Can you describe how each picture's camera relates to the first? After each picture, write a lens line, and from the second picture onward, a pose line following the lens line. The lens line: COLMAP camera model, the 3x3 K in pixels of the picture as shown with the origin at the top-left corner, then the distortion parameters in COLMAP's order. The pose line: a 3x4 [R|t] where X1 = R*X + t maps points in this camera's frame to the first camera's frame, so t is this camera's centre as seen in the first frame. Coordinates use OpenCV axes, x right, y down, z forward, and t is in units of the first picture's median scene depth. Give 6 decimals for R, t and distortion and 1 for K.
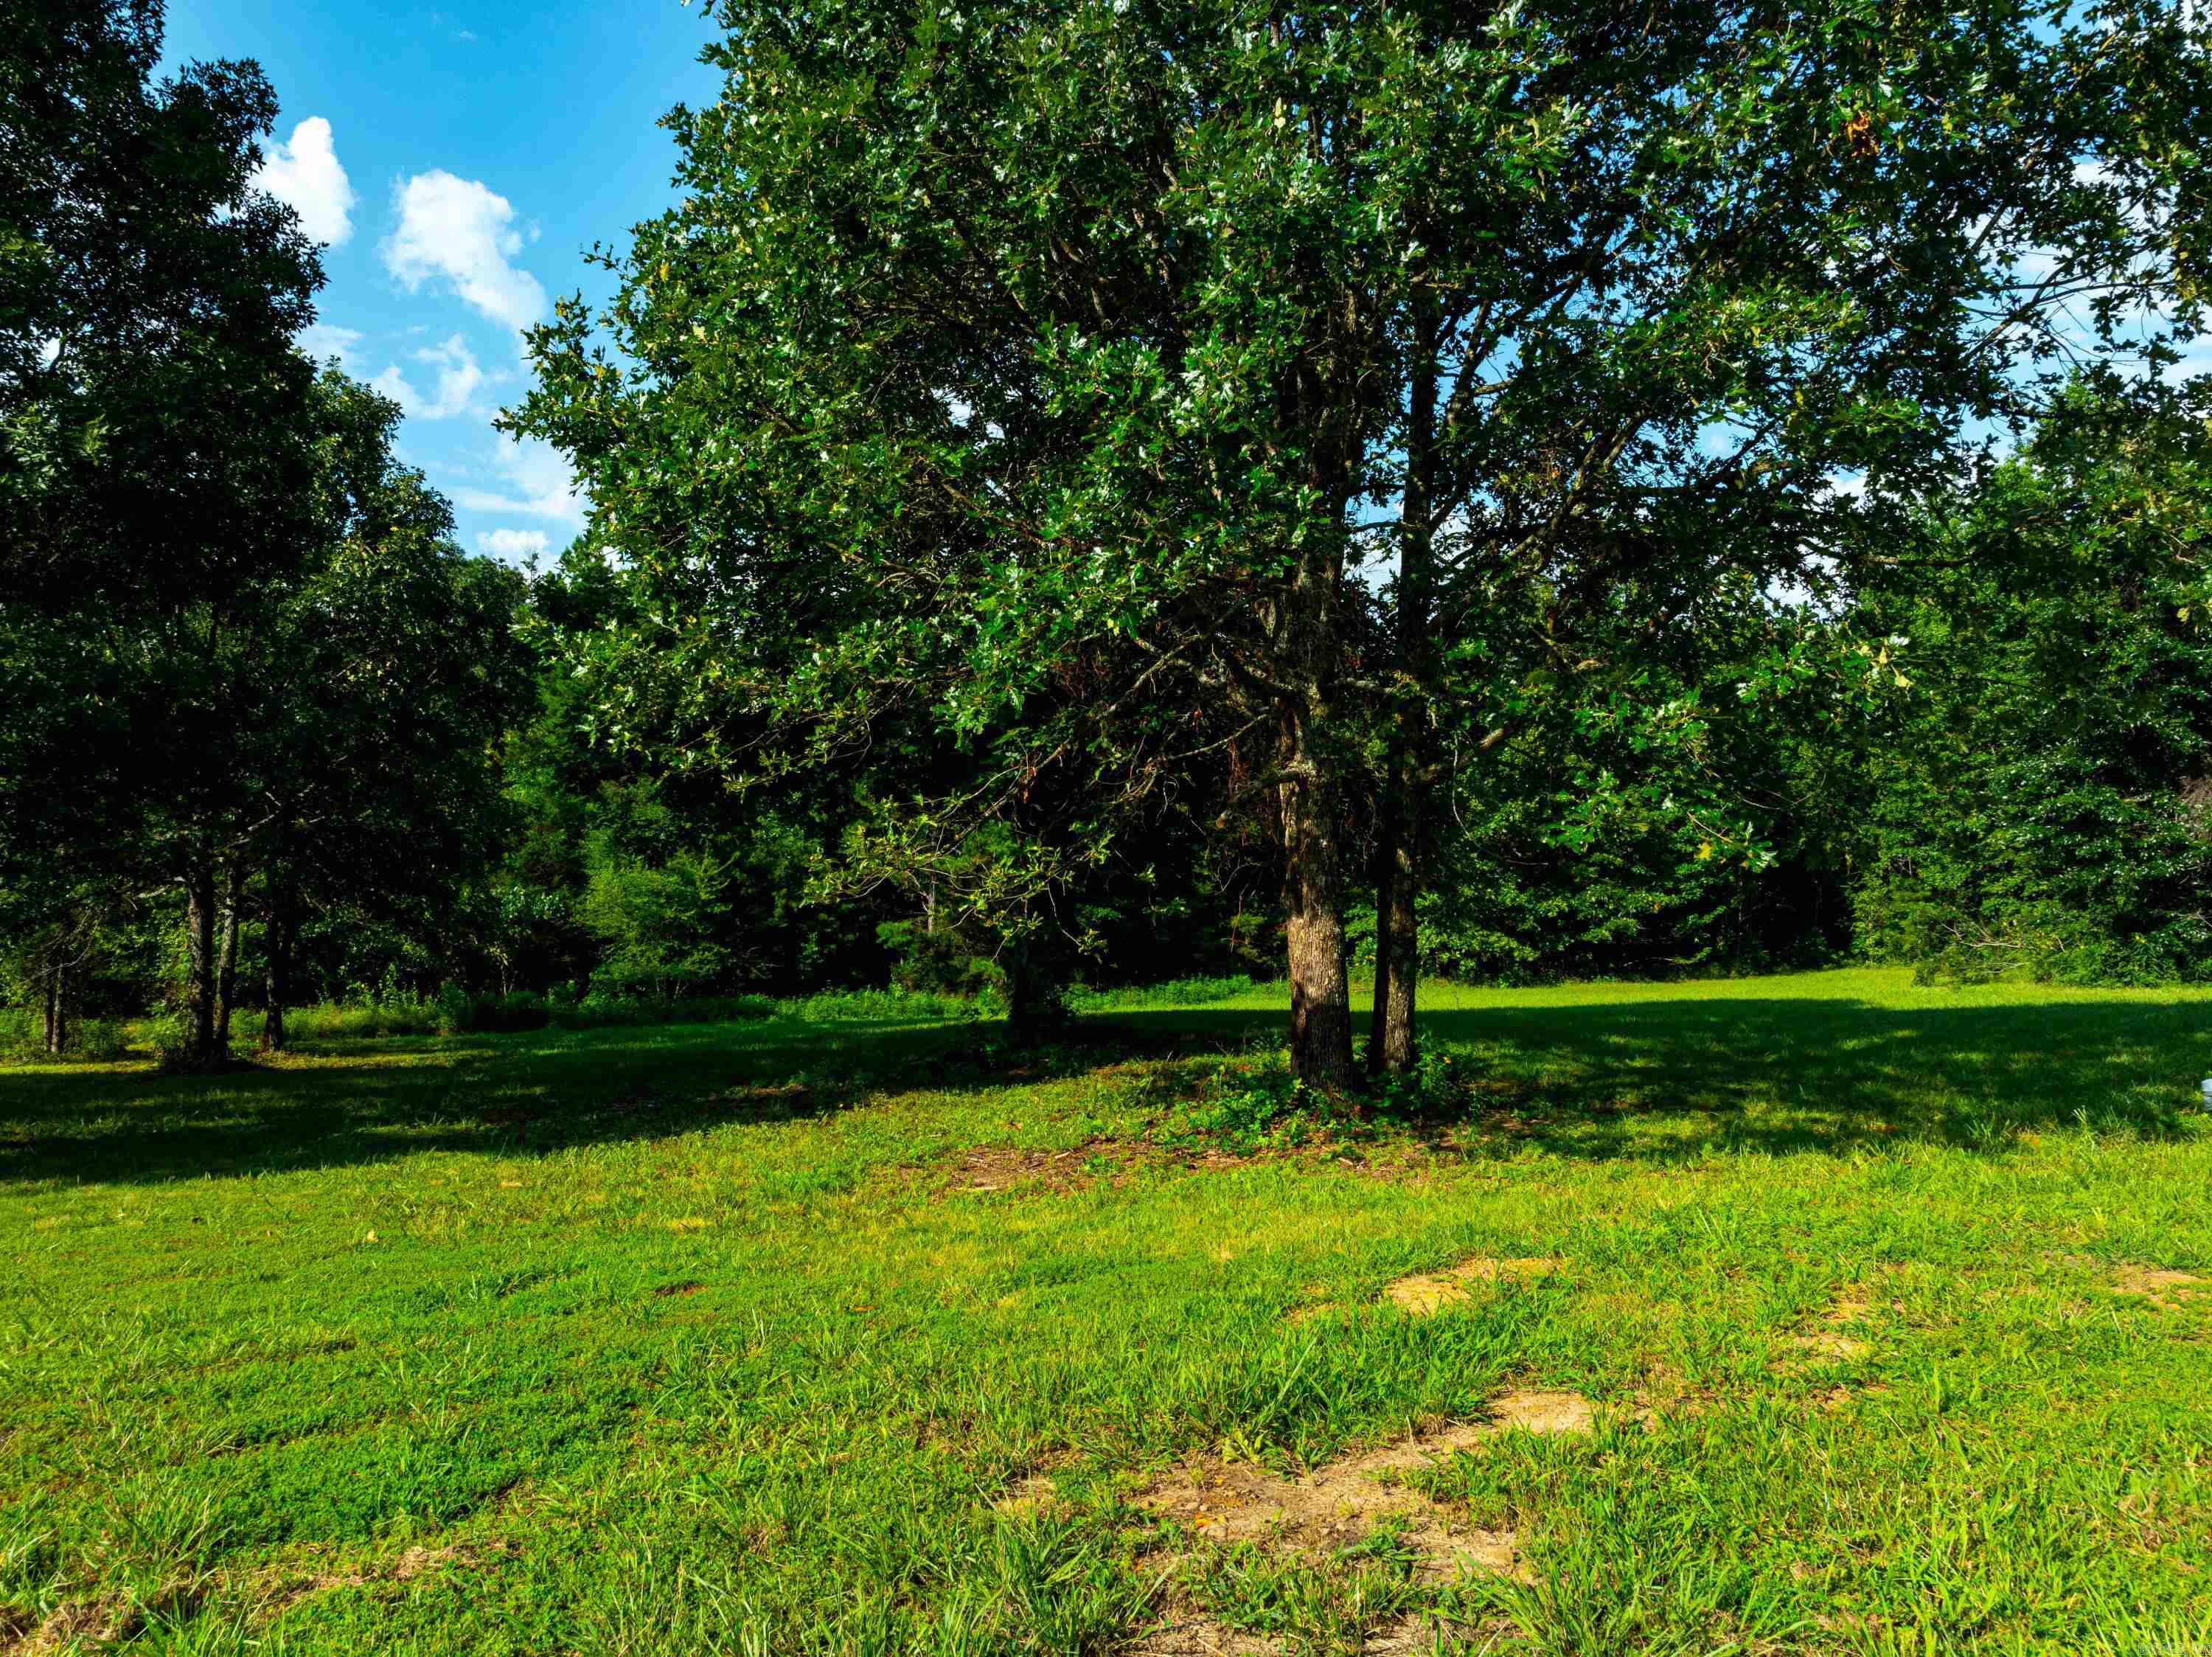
lens RADIAL K [[1554.3, 0, 1098.4], [0, 1554.3, 813.8], [0, 0, 1]] dist [-0.020945, -0.004806]
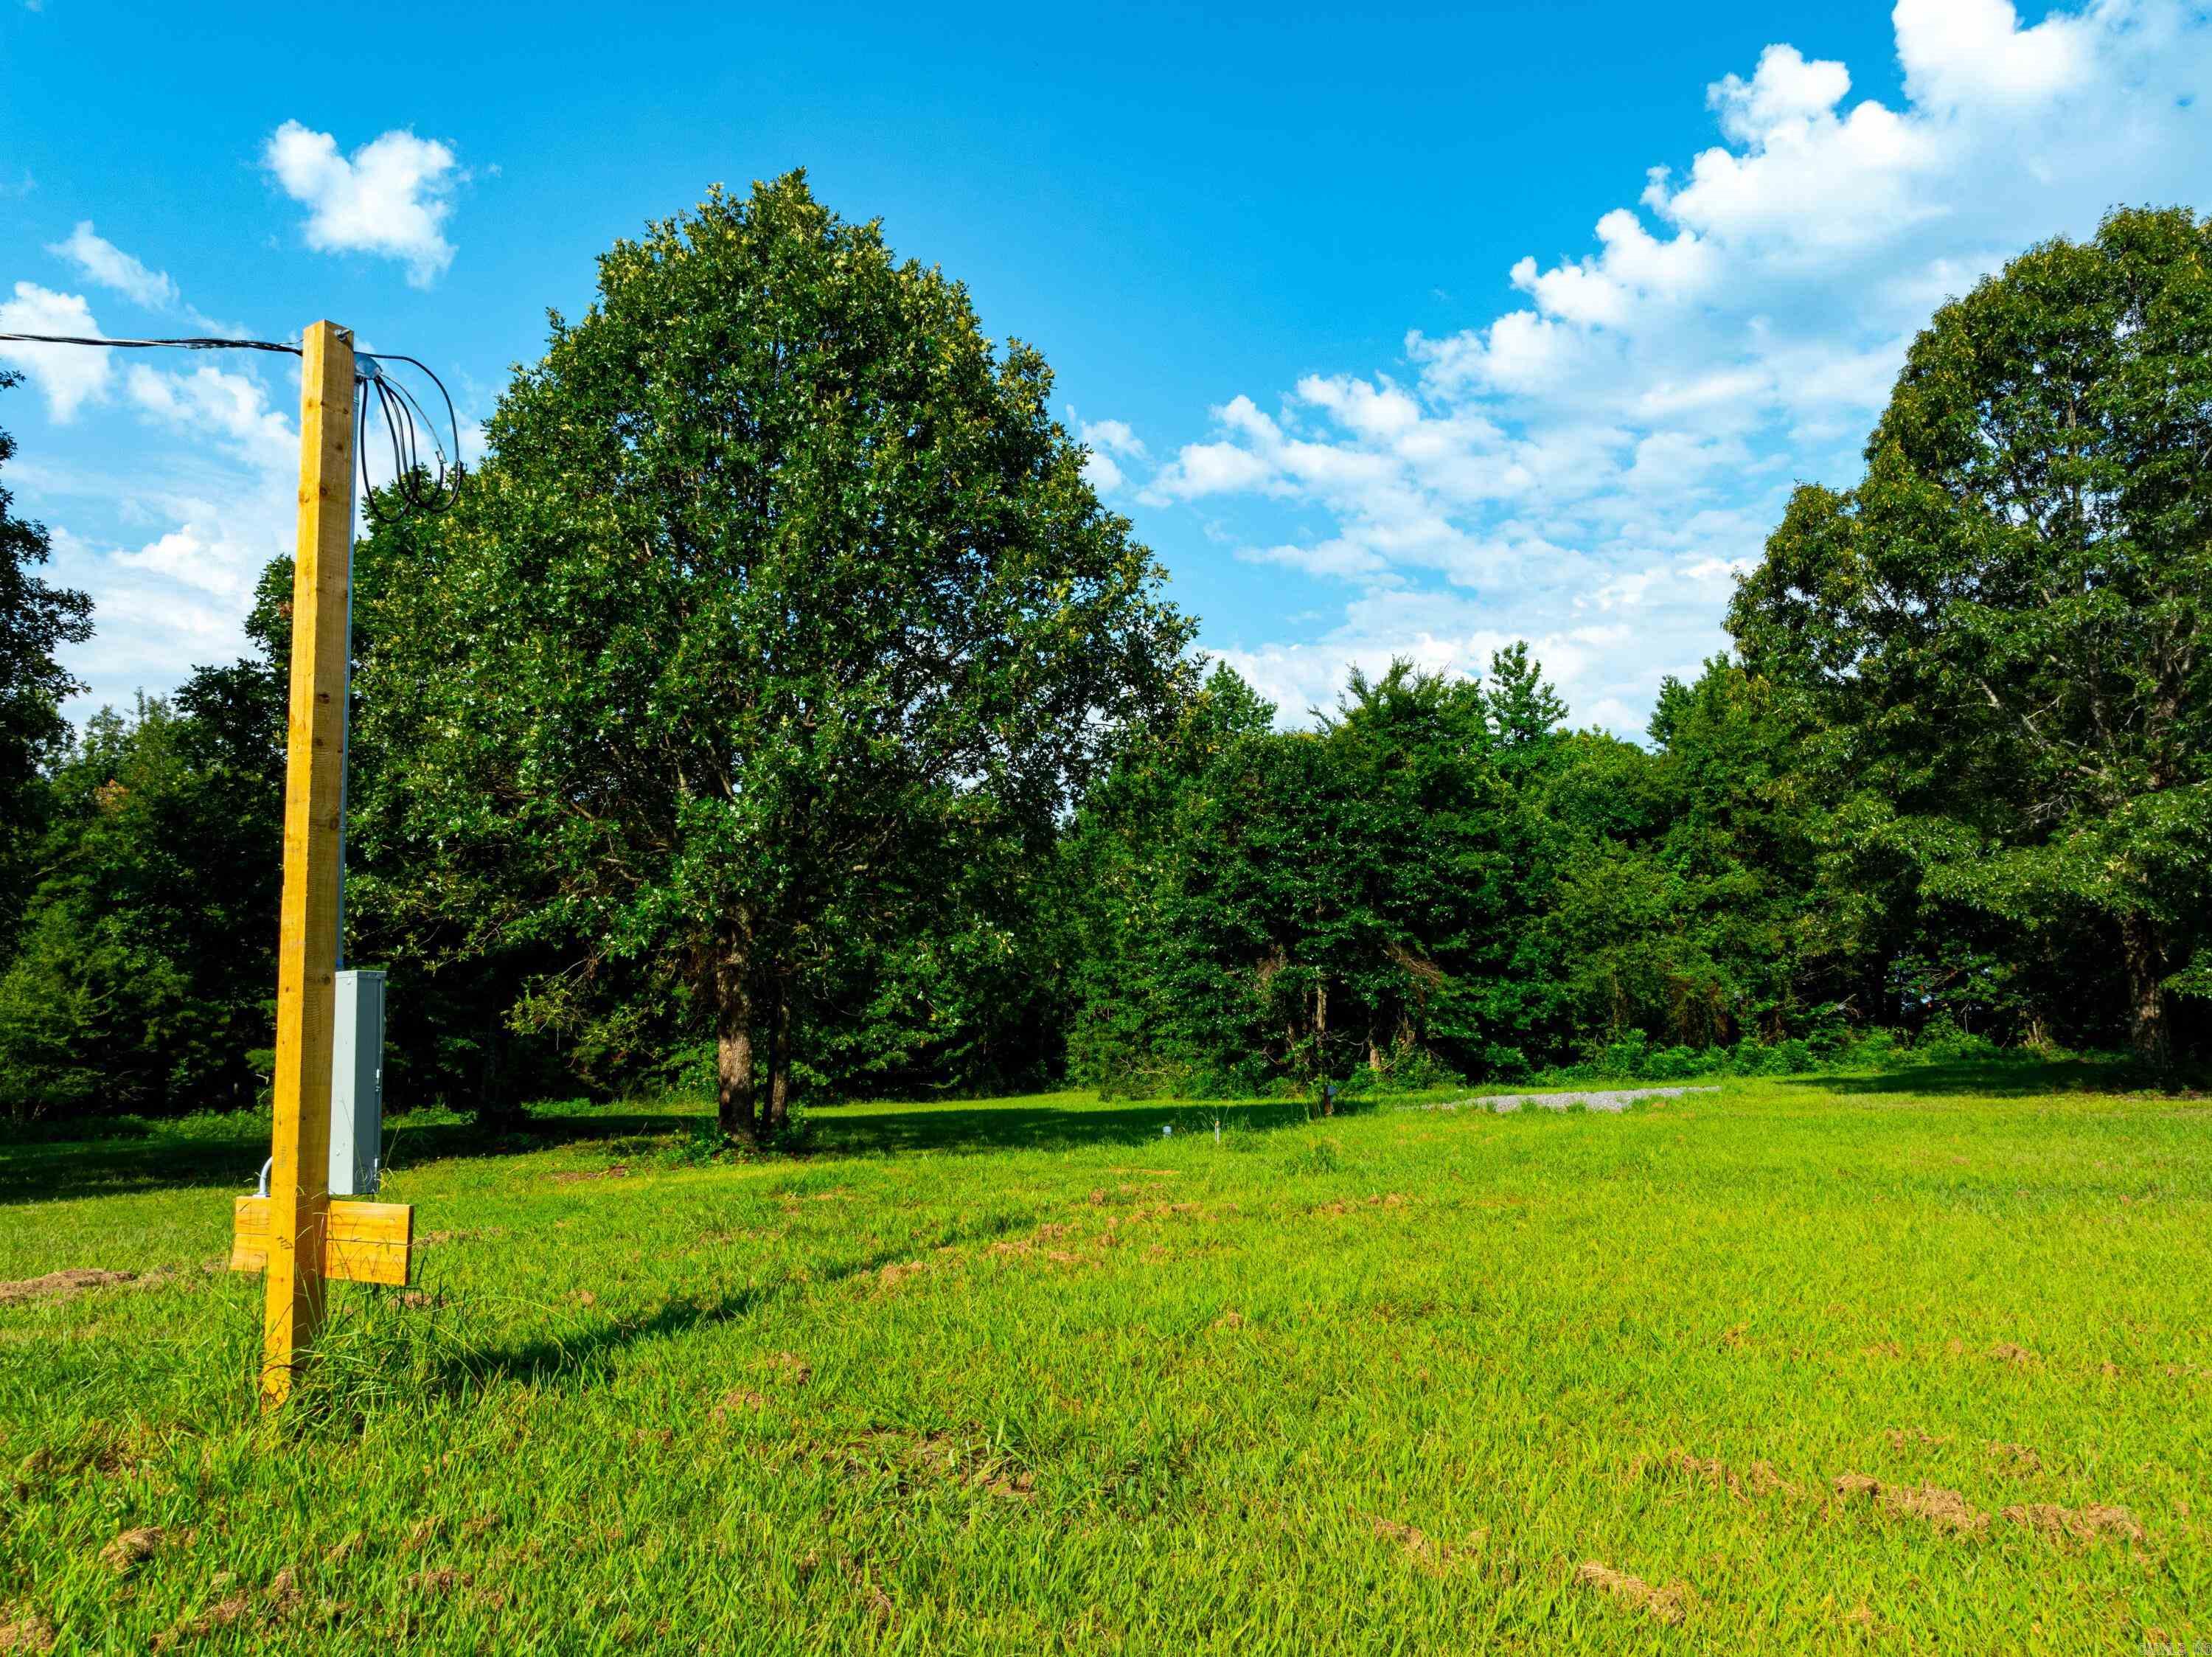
lens RADIAL K [[1554.3, 0, 1096.3], [0, 1554.3, 817.1], [0, 0, 1]] dist [-0.020945, -0.004806]
pose [[0.899232, 0.070919, 0.431685, -0.079164], [-0.034298, 0.995164, -0.092044, -0.012534], [-0.436125, 0.067963, 0.897316, -0.231675]]
